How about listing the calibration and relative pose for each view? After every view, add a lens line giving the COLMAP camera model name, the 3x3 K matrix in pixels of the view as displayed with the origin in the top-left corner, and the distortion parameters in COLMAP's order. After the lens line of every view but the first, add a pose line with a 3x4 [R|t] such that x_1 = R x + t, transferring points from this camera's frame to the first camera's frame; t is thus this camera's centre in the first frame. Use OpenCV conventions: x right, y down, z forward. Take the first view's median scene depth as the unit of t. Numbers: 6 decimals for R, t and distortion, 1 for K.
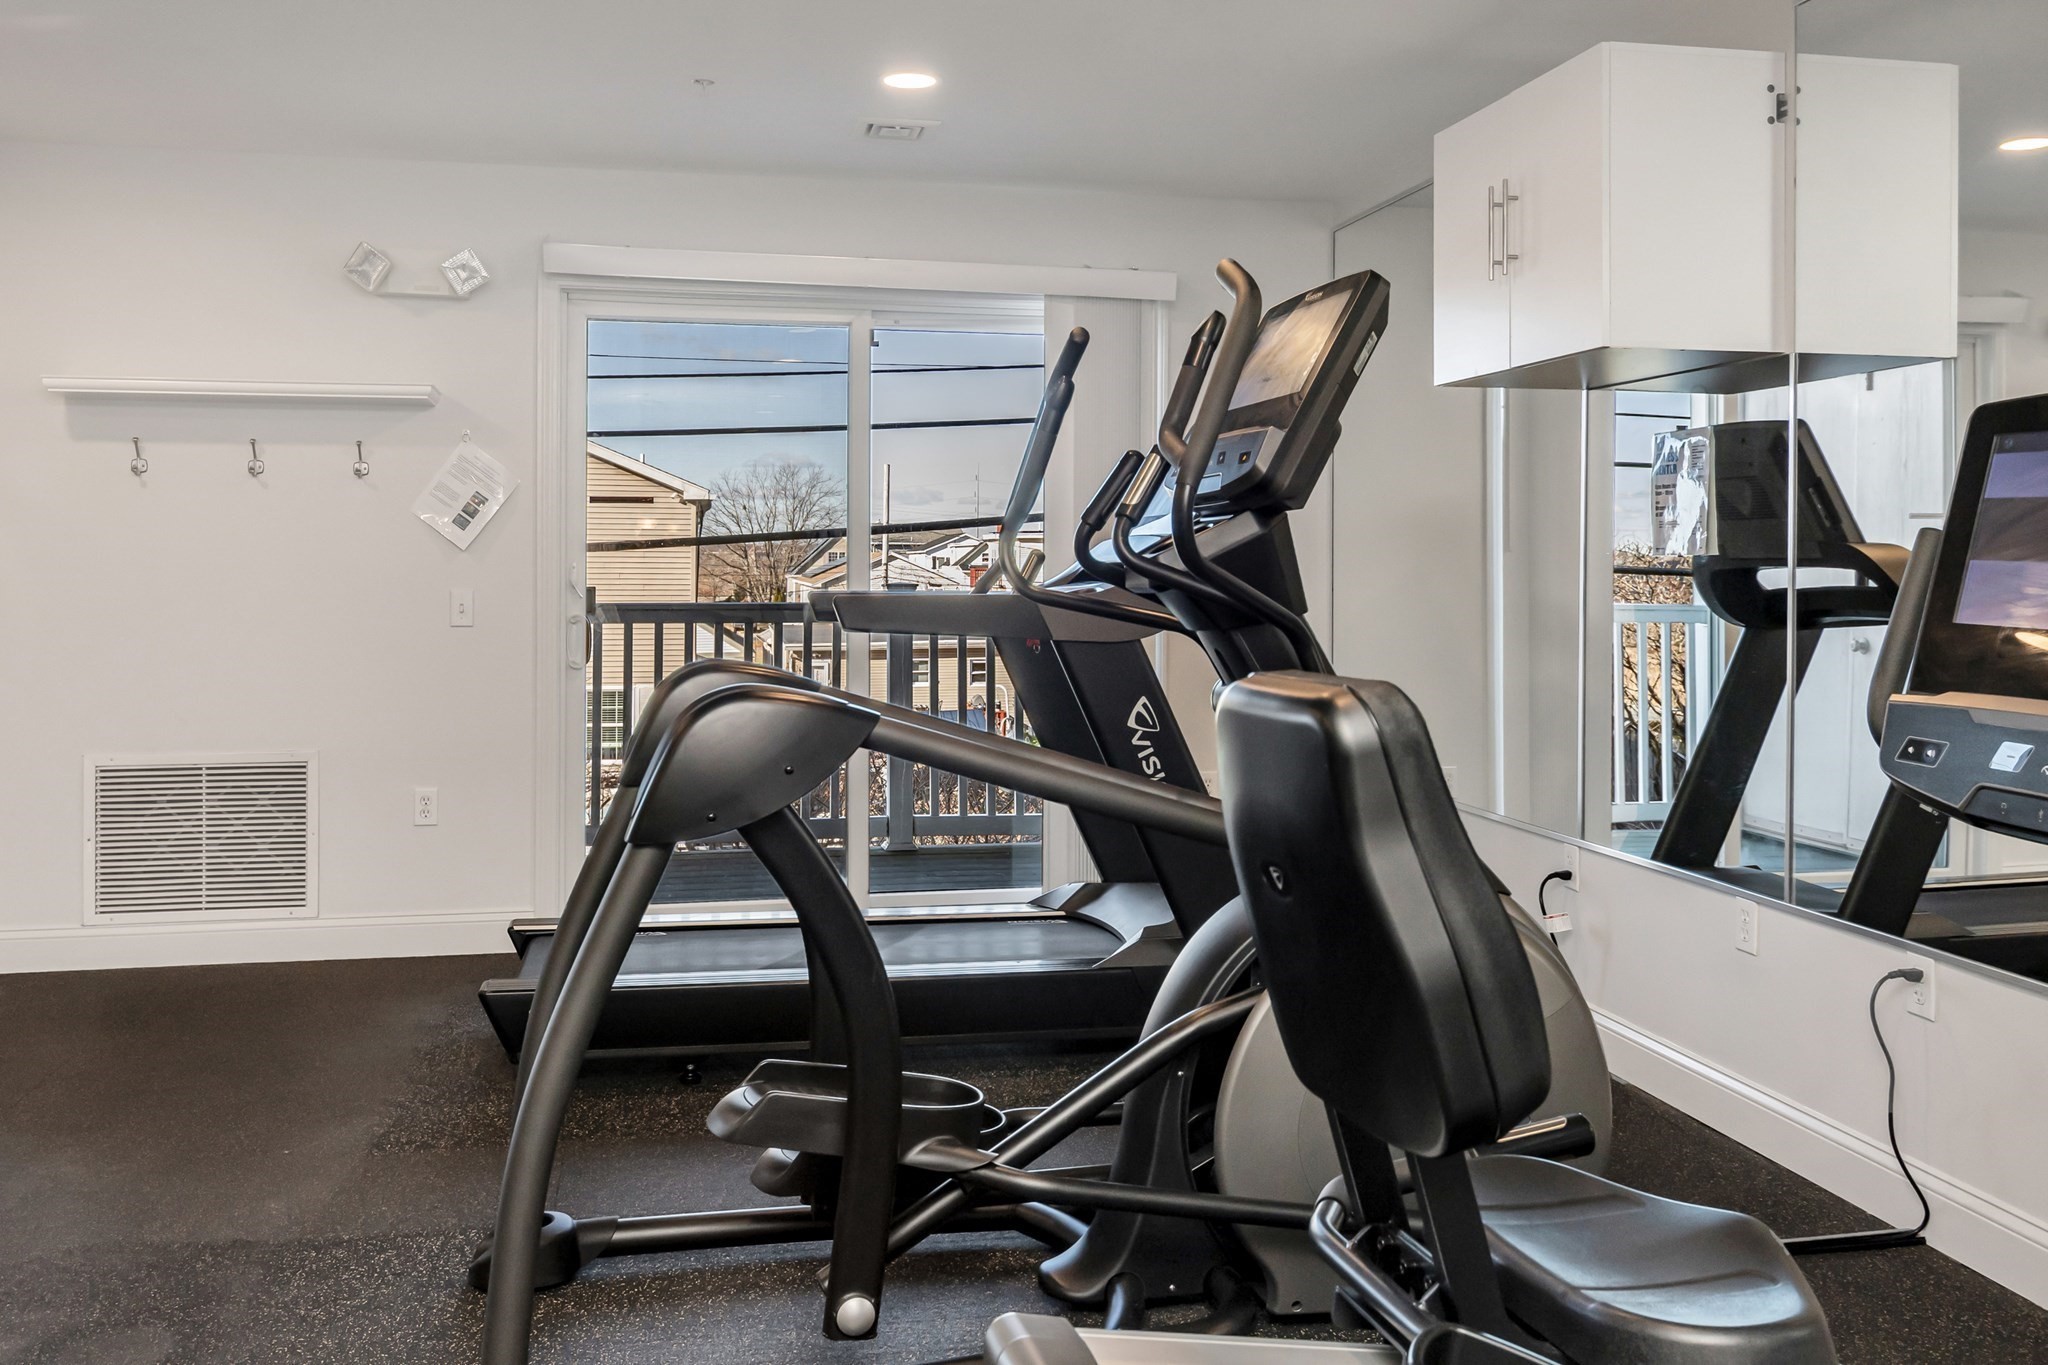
lens RADIAL K [[1796.3, 0, 1027.1], [0, 1796.3, 611.6], [0, 0, 1]] dist [-0.011982, -0.004904]
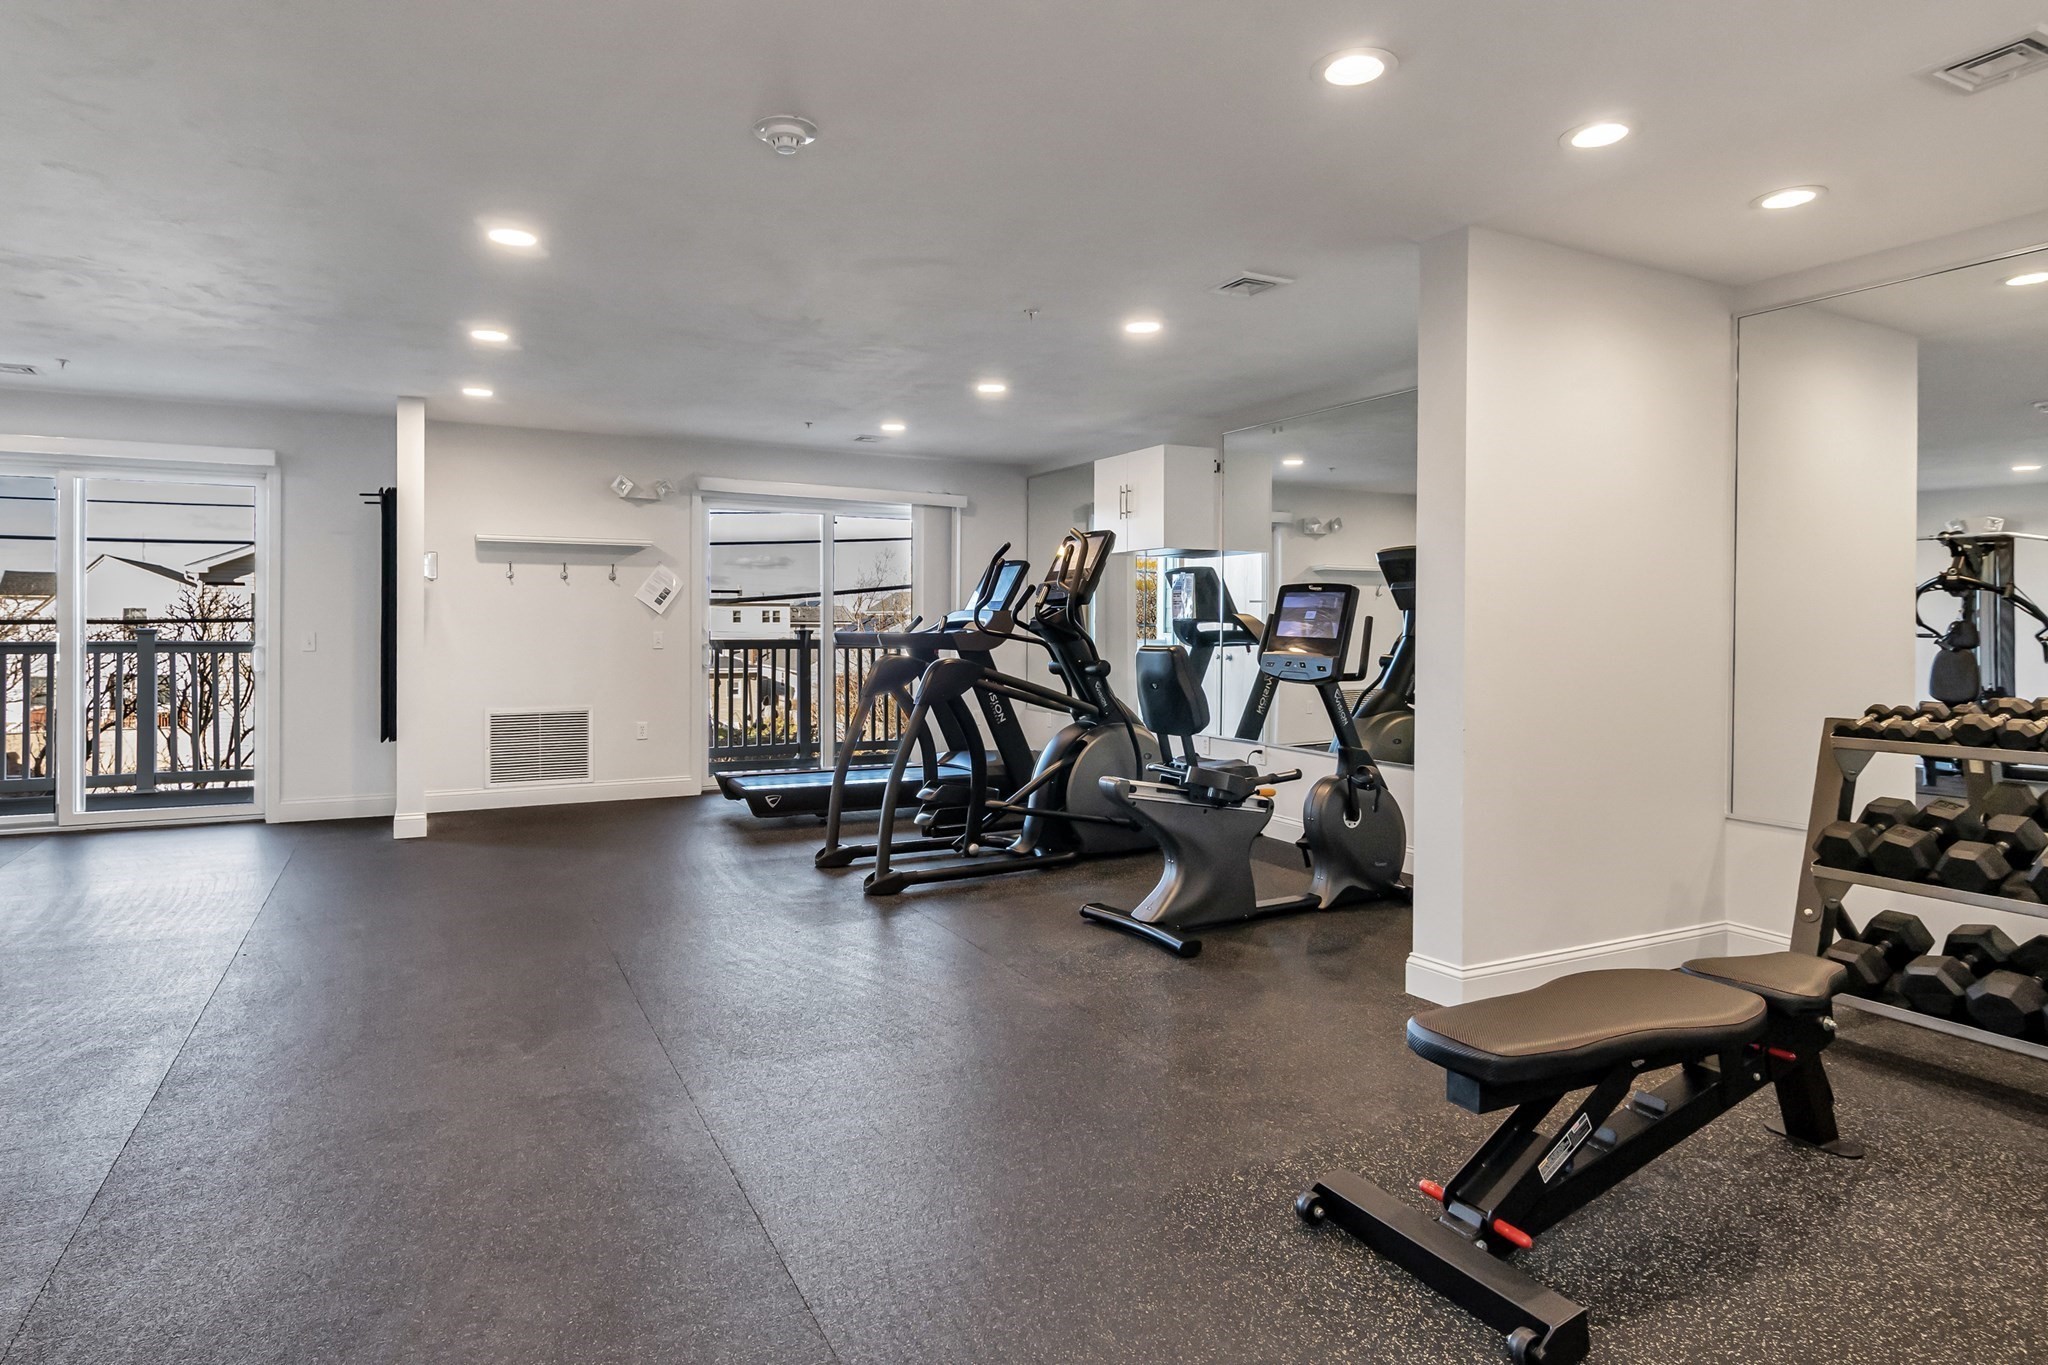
lens RADIAL K [[1146.0, 0, 1026.6], [0, 1146.0, 650.2], [0, 0, 1]] dist [0.000778, 0.000459]
pose [[0.963091, -0.004599, 0.269137, -0.264748], [0.004085, 0.999989, 0.002469, 0.008572], [-0.269145, -0.001278, 0.963099, -0.493810]]
